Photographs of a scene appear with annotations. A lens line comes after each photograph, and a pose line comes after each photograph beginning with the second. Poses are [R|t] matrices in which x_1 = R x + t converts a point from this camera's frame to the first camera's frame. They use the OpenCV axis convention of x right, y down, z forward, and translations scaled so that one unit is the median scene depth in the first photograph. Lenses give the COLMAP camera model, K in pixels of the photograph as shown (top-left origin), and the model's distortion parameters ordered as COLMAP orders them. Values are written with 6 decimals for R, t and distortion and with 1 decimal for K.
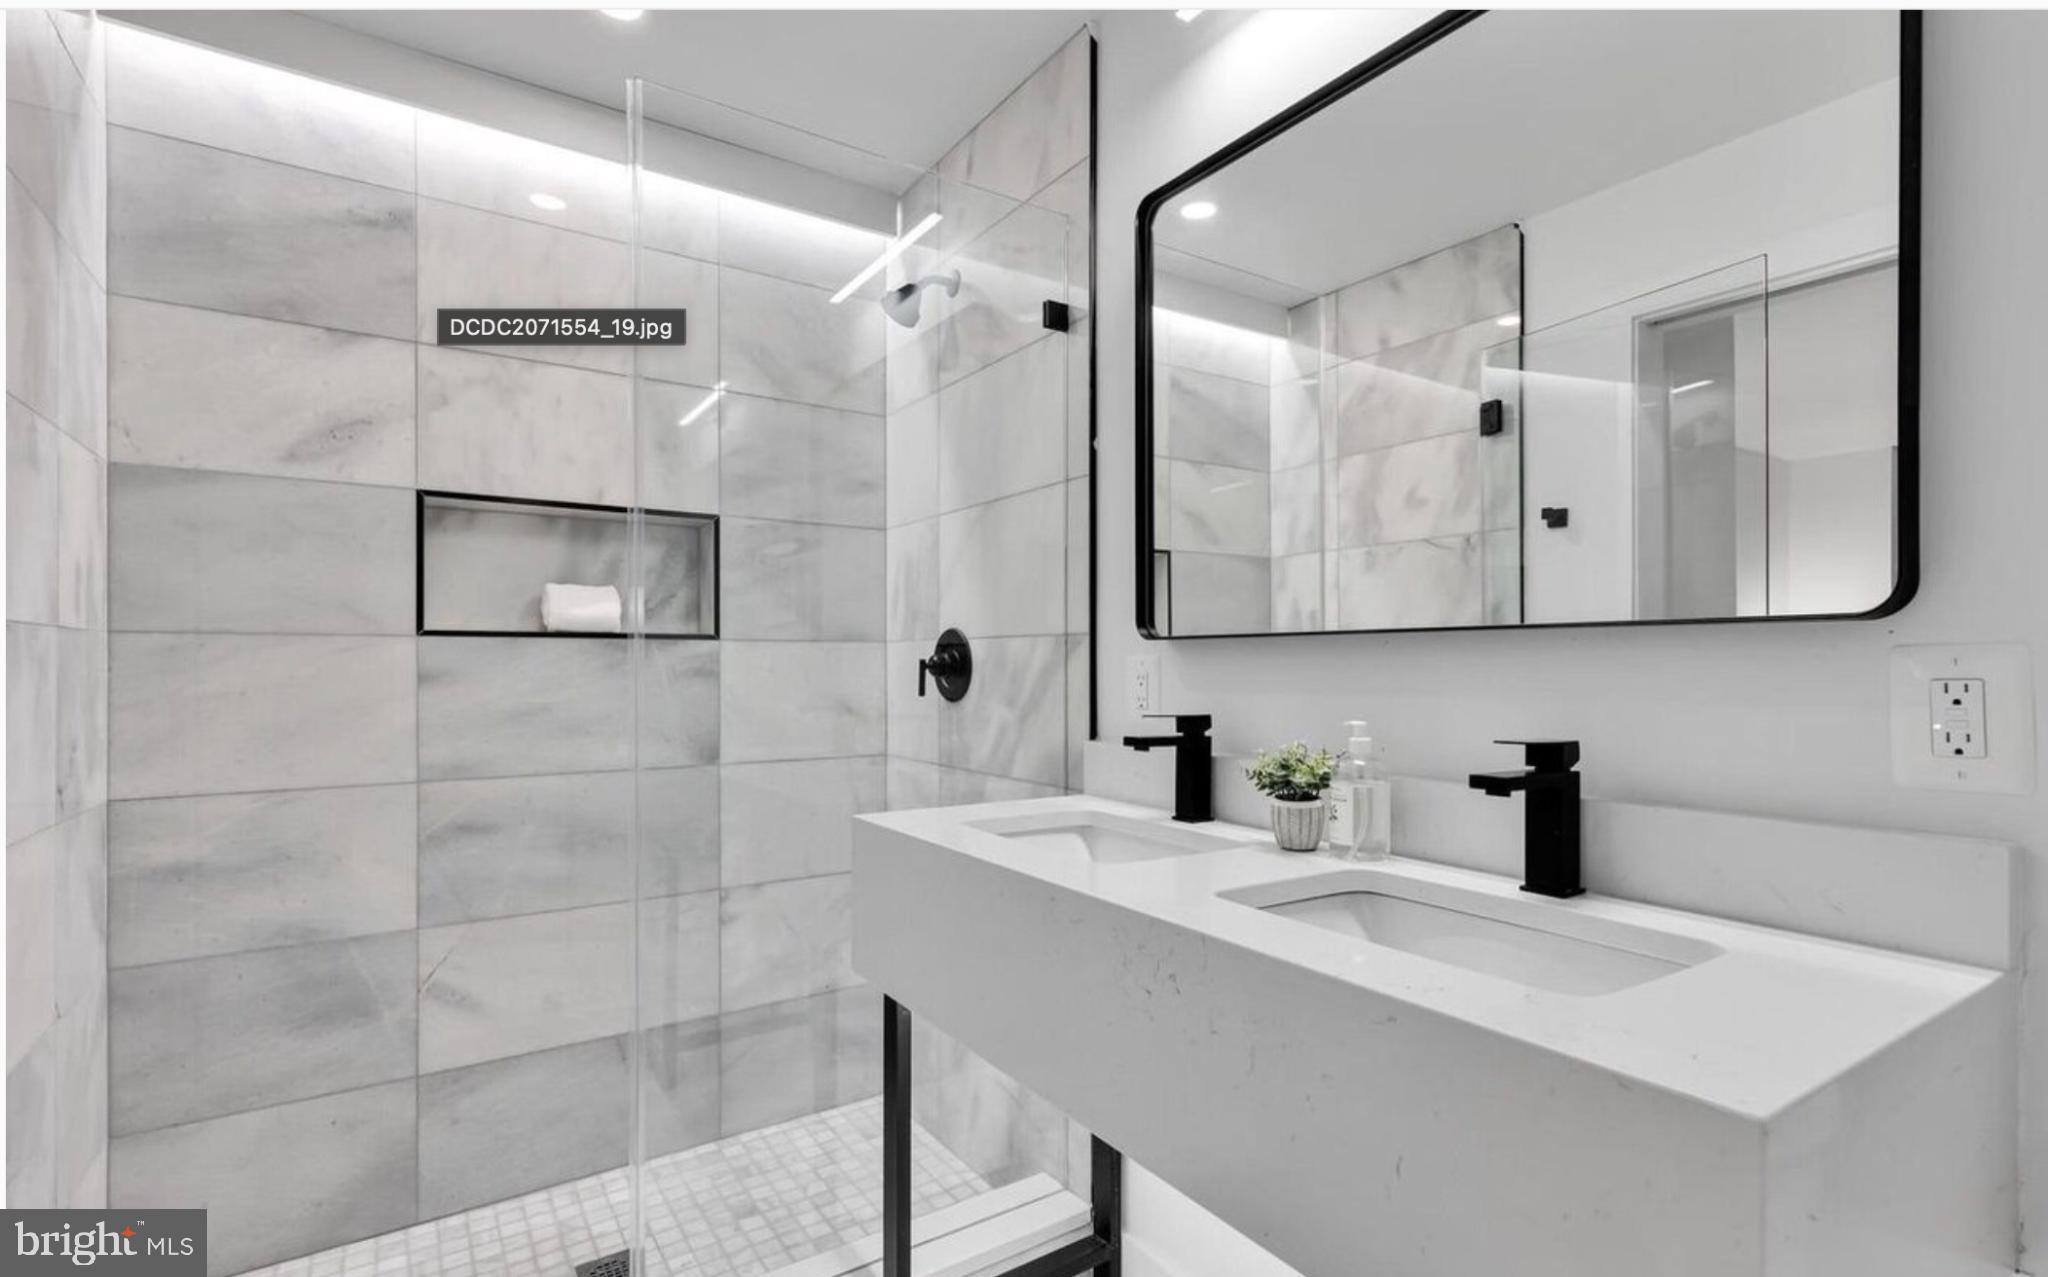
lens RADIAL K [[946.9, 0, 1024.4], [0, 946.9, 669.8], [0, 0, 1]] dist [-0.000265, 0.000017]
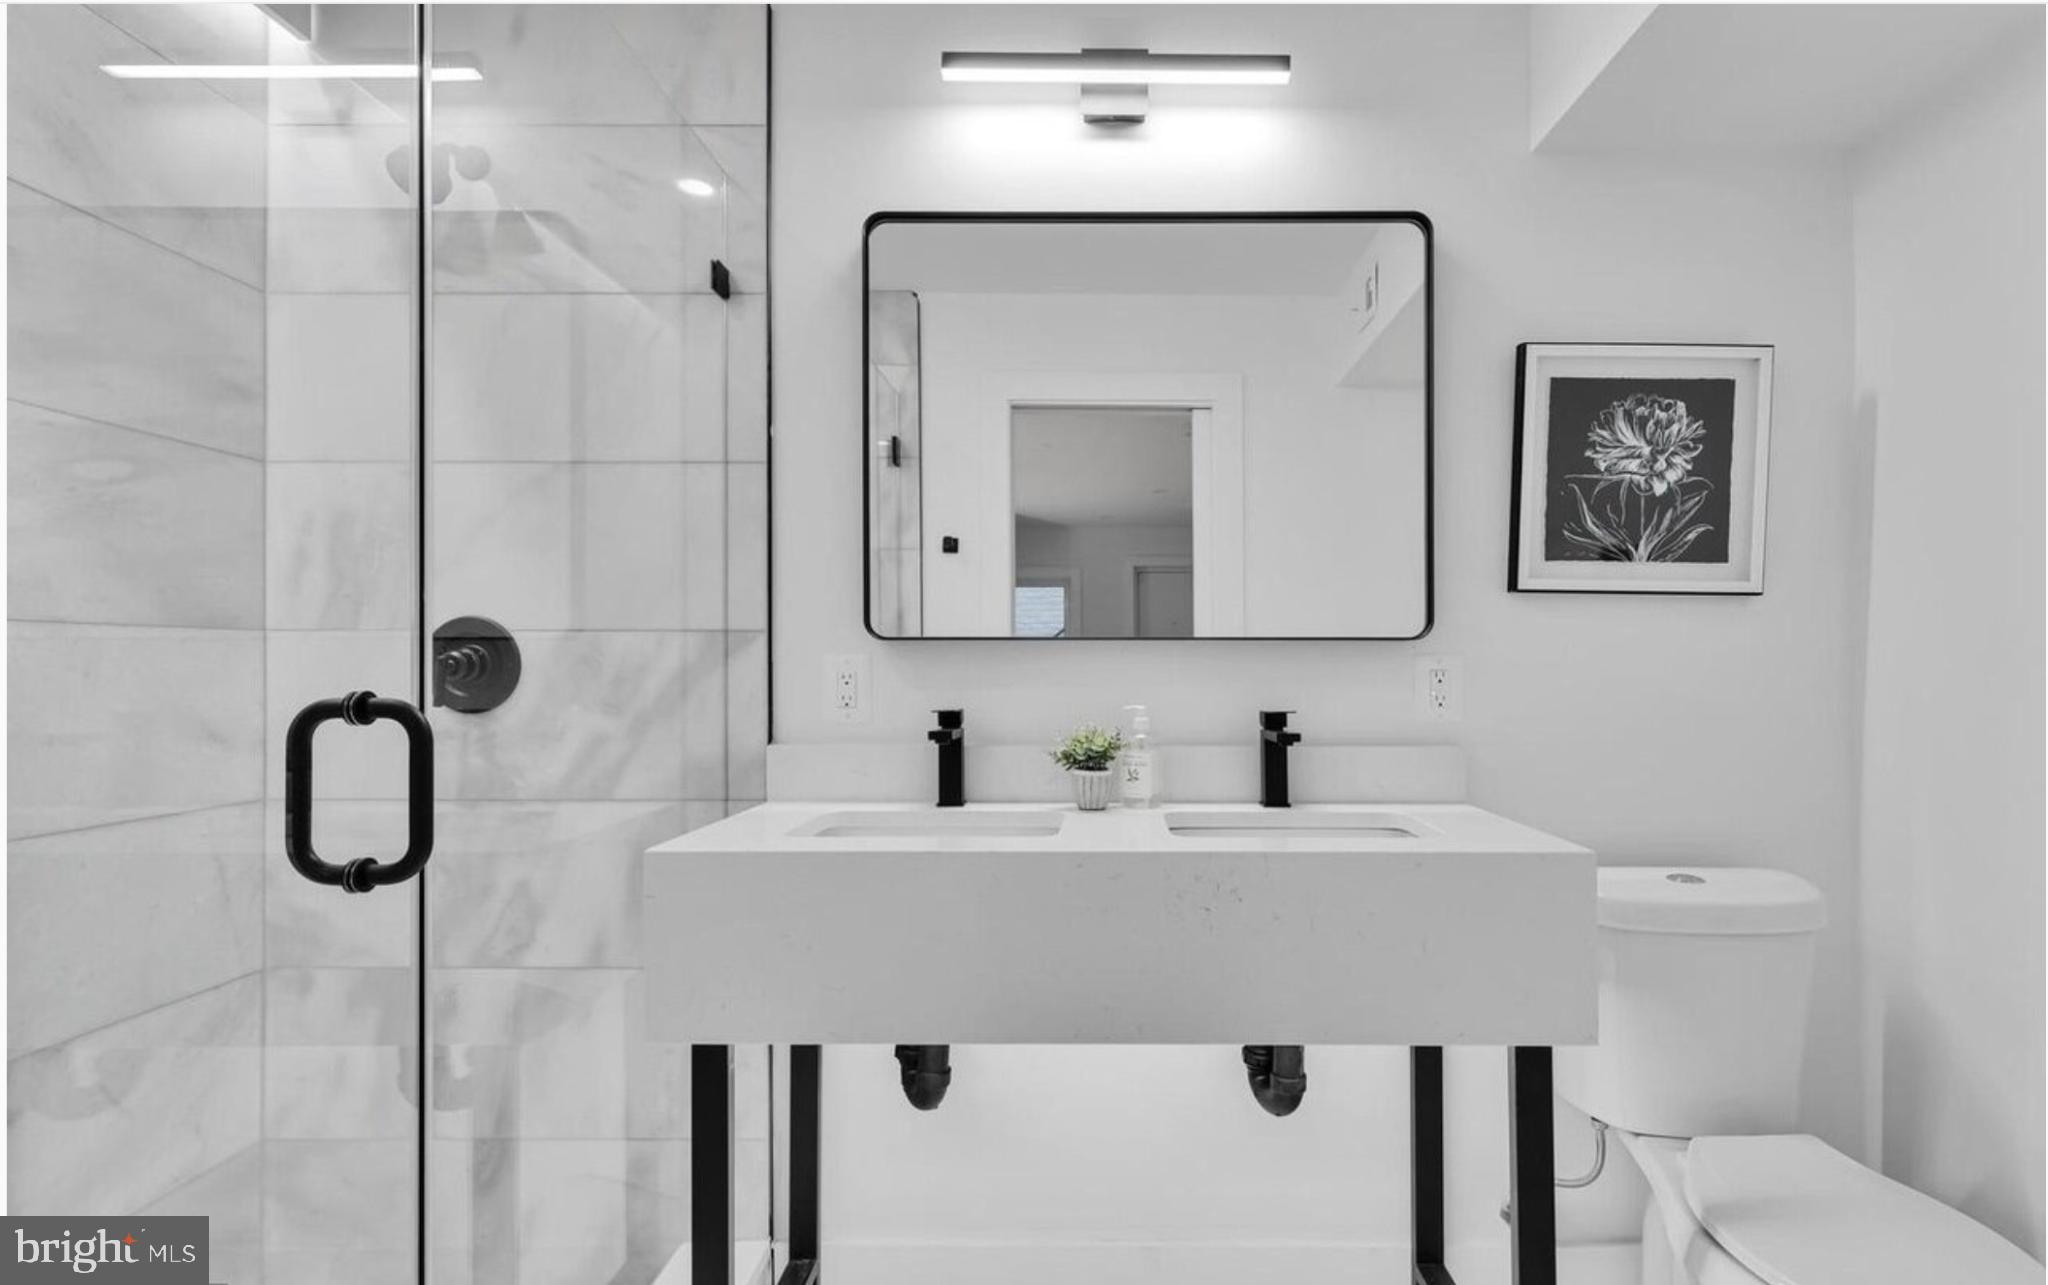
lens RADIAL K [[1066.7, 0, 1025.5], [0, 1066.7, 645.8], [0, 0, 1]] dist [0.001051, 0.000034]
pose [[0.551021, 0.015177, 0.834353, -0.650517], [0.005738, 0.999742, -0.021975, 0.001159], [-0.834472, 0.016896, 0.550792, 0.197918]]
